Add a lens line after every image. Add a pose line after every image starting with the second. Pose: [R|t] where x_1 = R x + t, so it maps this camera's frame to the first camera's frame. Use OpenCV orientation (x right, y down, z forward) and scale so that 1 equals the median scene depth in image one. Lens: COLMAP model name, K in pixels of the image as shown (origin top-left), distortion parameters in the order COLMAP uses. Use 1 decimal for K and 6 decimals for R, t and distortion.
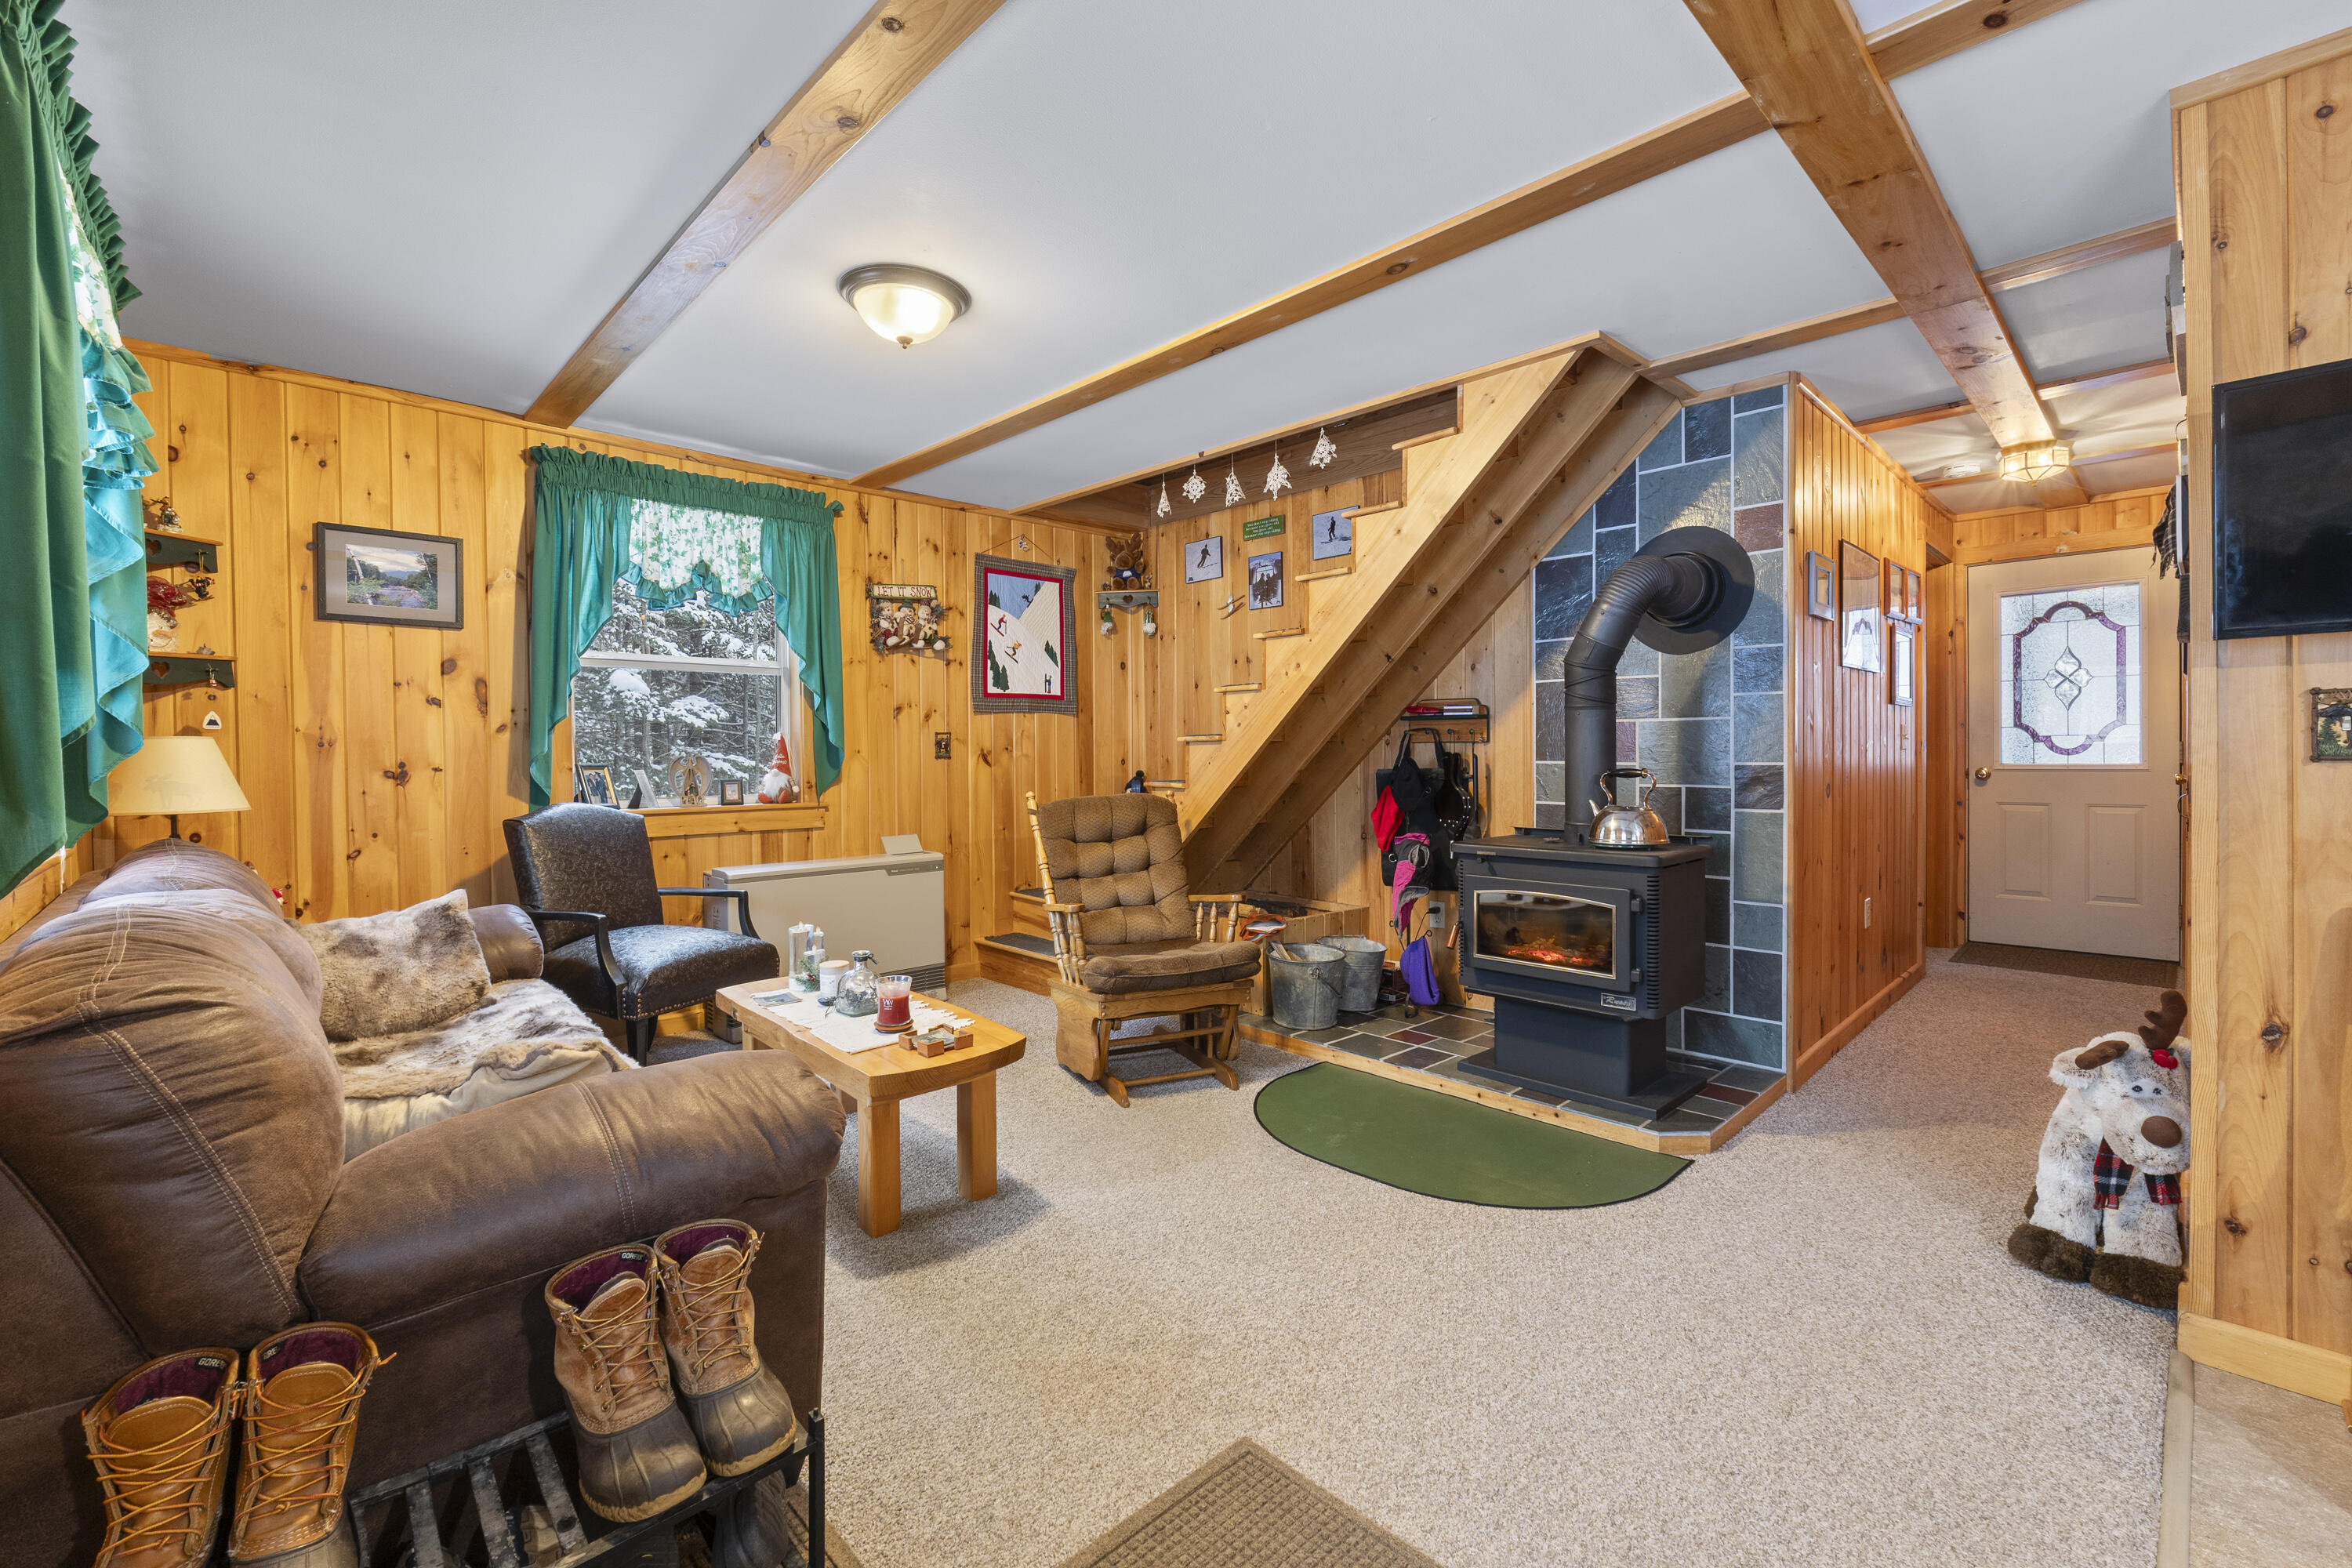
lens RADIAL K [[991.1, 0, 1171.1], [0, 991.1, 756.3], [0, 0, 1]] dist [-0.005202, -0.000129]
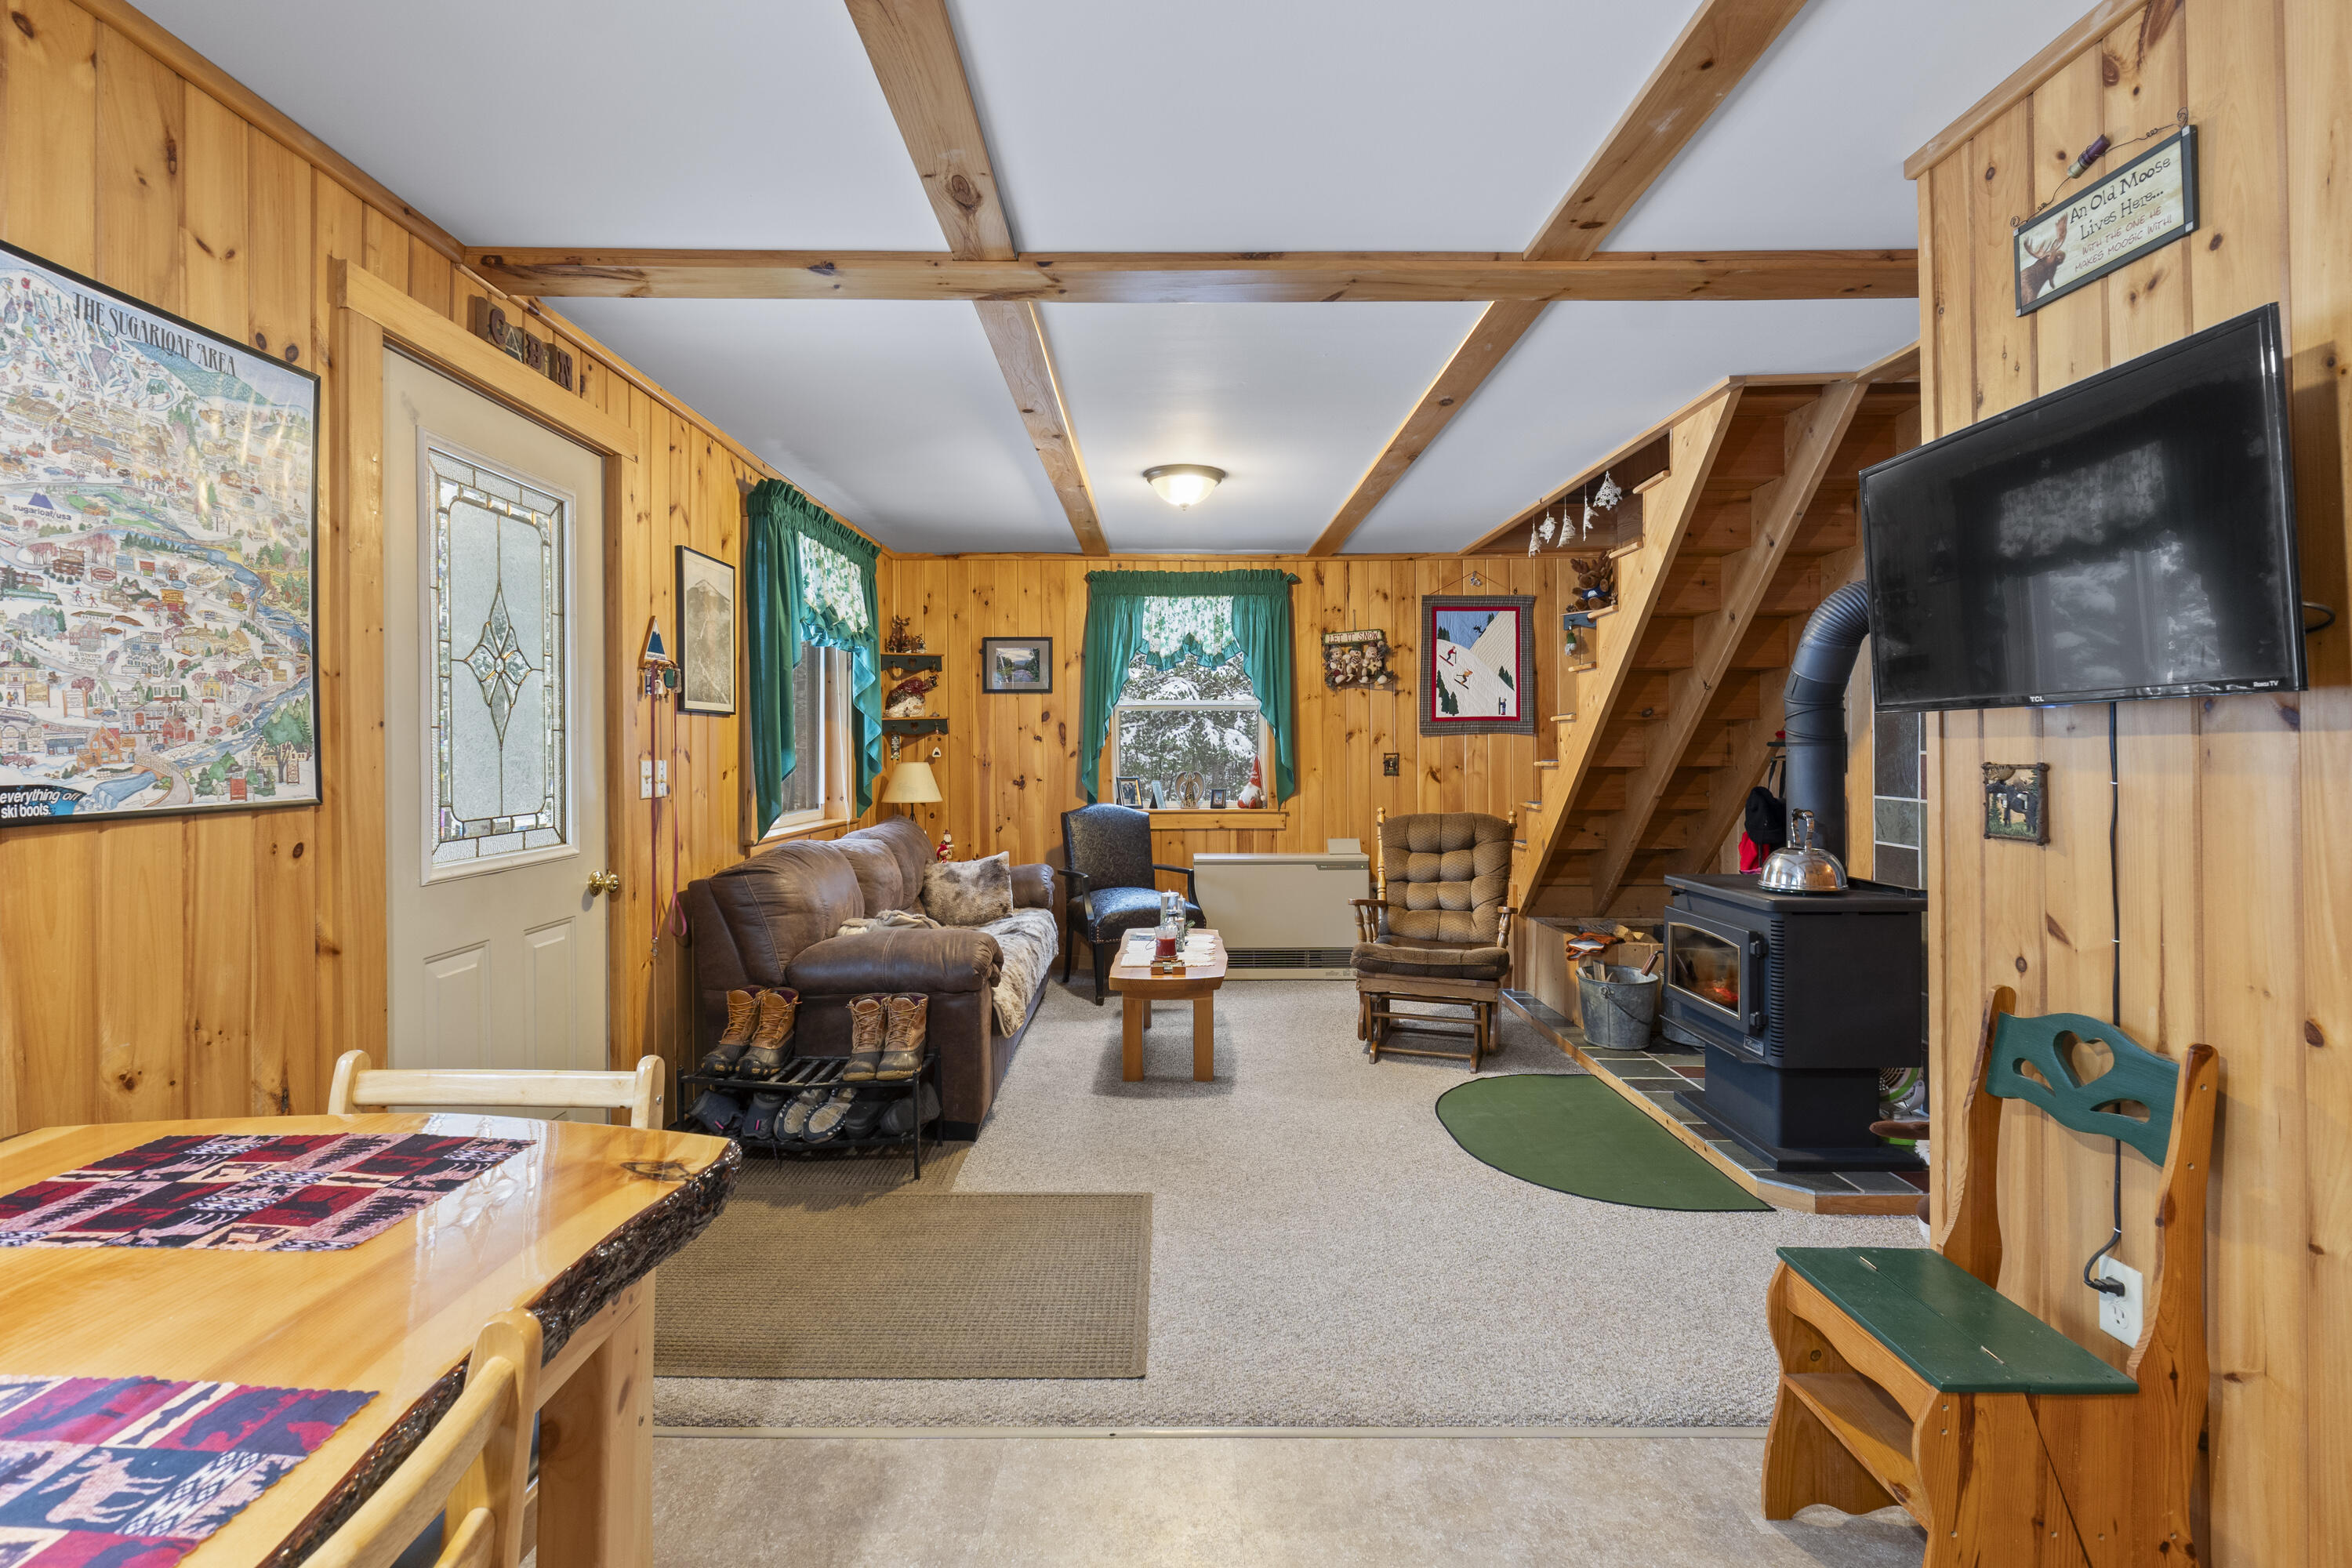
lens RADIAL K [[1110.0, 0, 1168.1], [0, 1110.0, 743.0], [0, 0, 1]] dist [-0.001849, -0.000550]
pose [[0.723562, 0.000507, -0.690260, 0.573160], [-0.004774, 0.999979, -0.004270, -0.034282], [0.690243, 0.006385, 0.723549, -0.153035]]
